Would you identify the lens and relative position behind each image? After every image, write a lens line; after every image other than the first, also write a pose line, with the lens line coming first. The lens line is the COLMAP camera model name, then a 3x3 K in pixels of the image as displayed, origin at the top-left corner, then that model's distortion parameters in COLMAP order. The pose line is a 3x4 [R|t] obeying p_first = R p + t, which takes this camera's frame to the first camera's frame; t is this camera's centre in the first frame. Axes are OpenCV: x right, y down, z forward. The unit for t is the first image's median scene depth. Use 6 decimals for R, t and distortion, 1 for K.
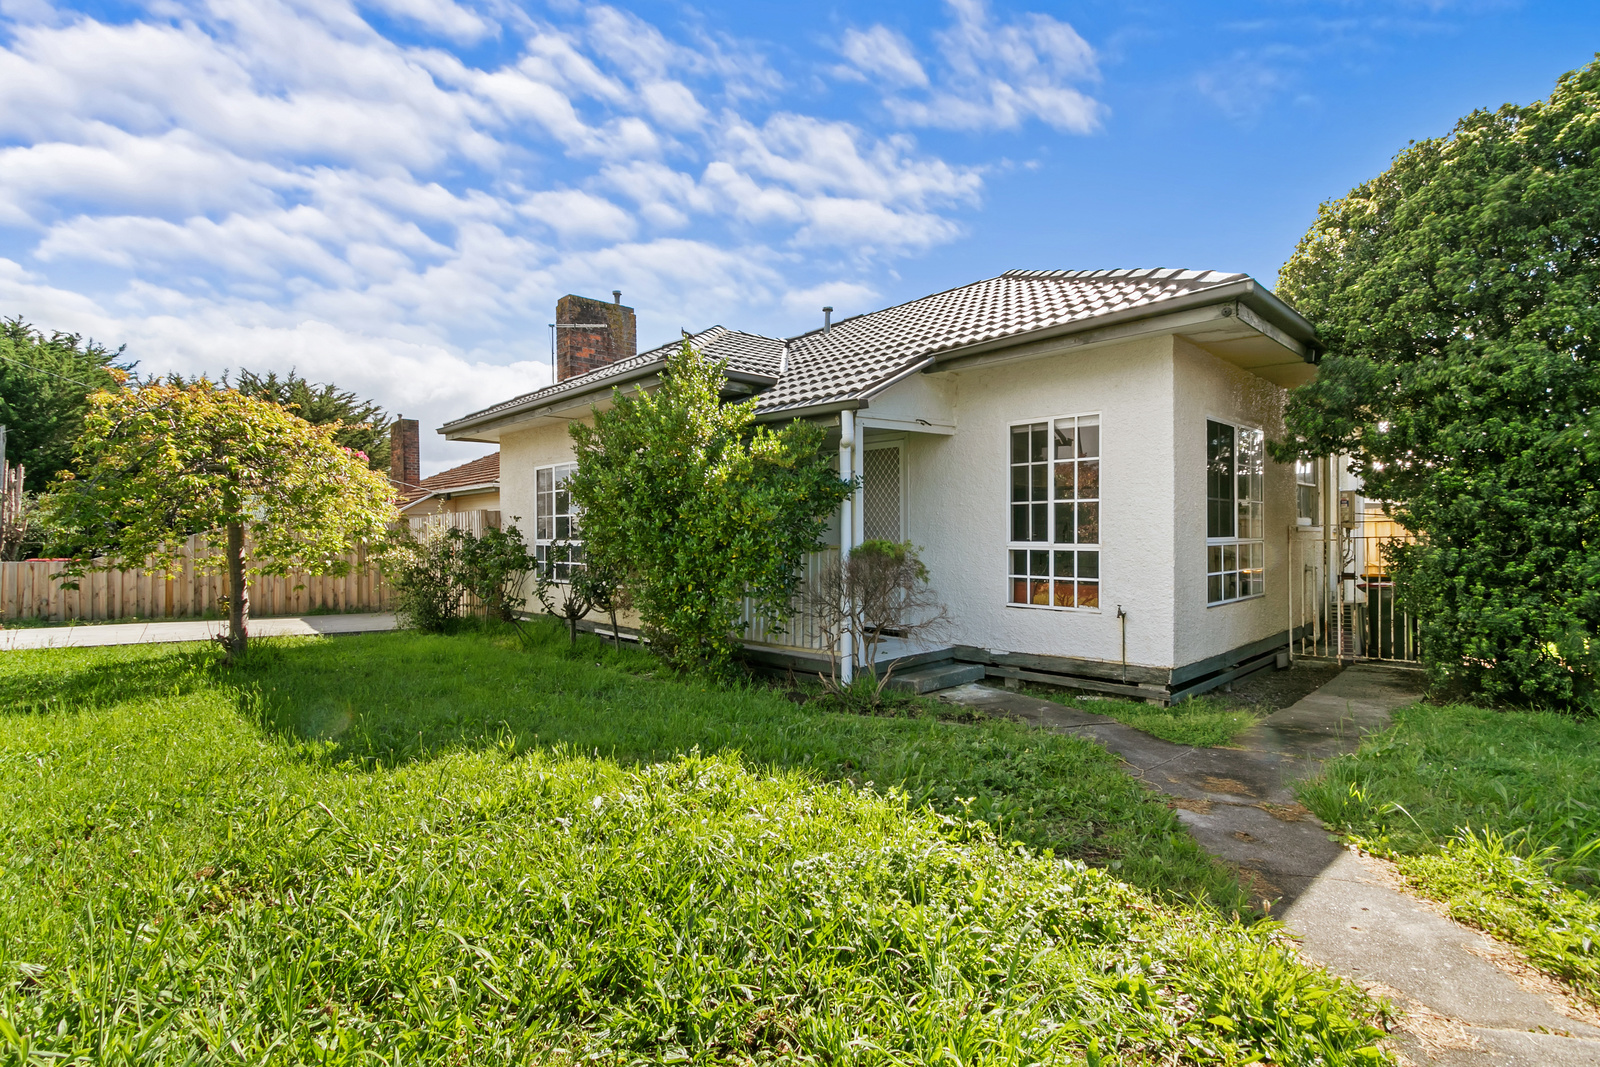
lens RADIAL K [[734.4, 0, 787.9], [0, 734.4, 527.4], [0, 0, 1]] dist [0.006450, -0.001283]
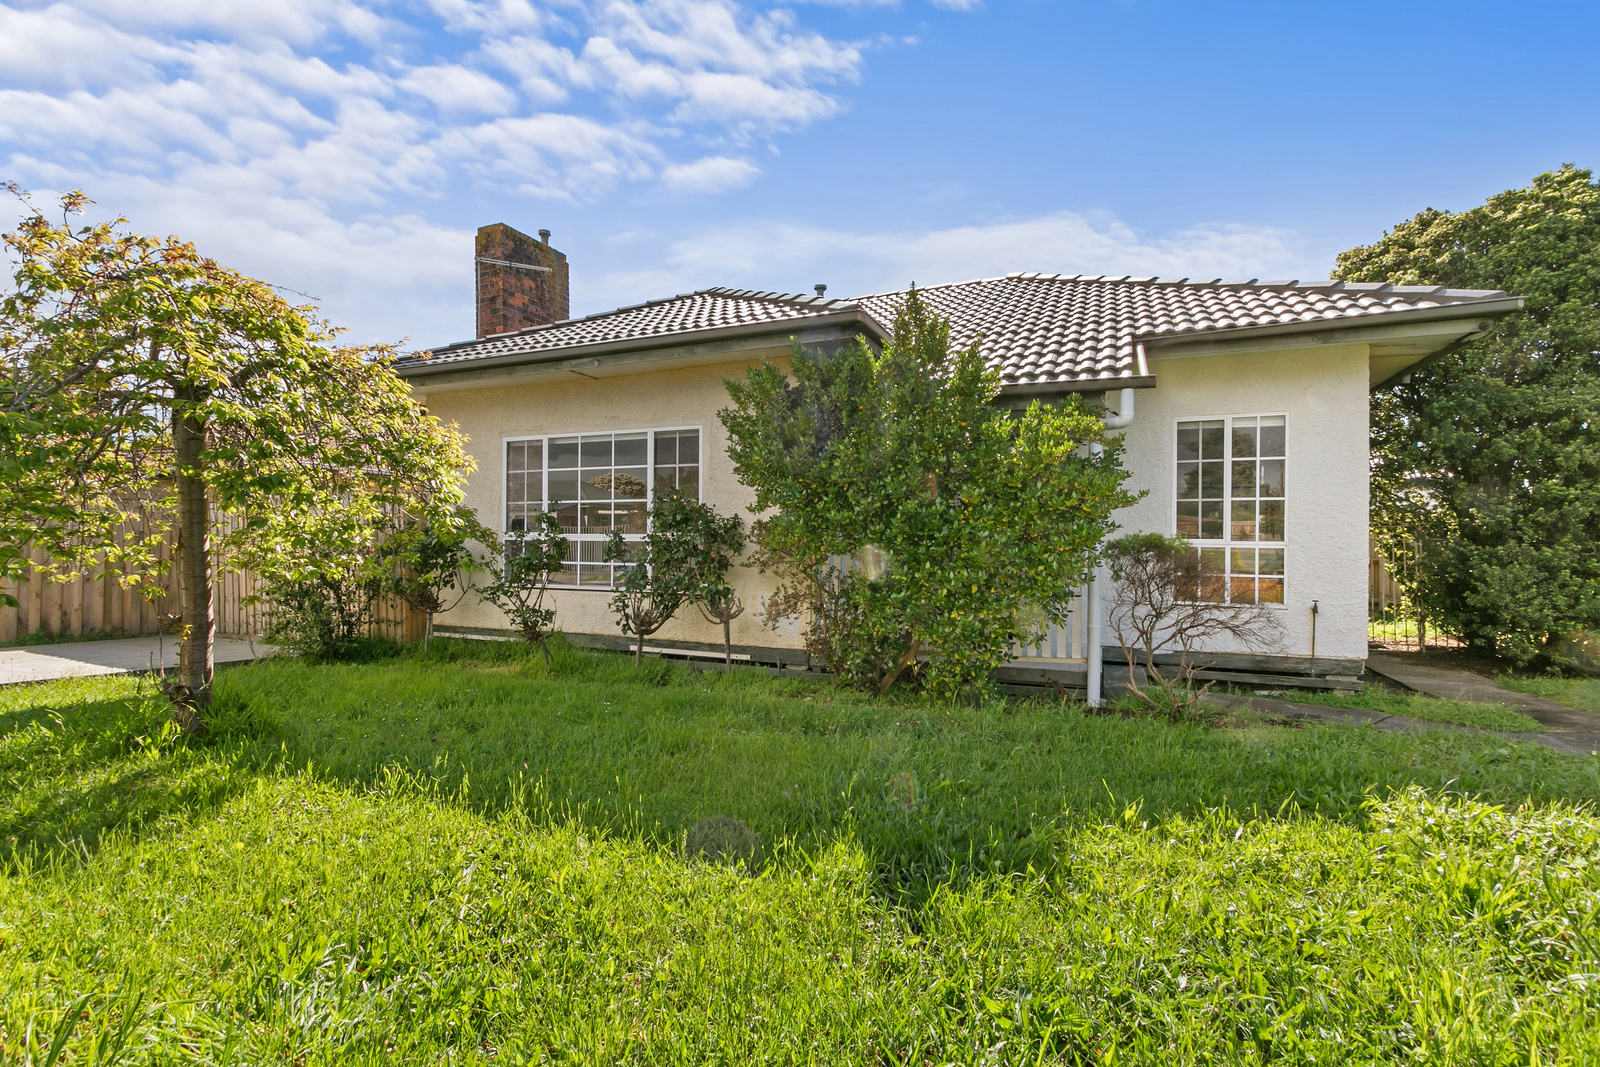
lens RADIAL K [[734.4, 0, 801.9], [0, 734.4, 538.4], [0, 0, 1]] dist [0.006450, -0.001283]
pose [[0.926216, 0.013539, 0.376750, -0.557739], [-0.016099, 0.999864, 0.003645, 0.022848], [-0.376650, -0.009441, 0.926308, 0.283437]]
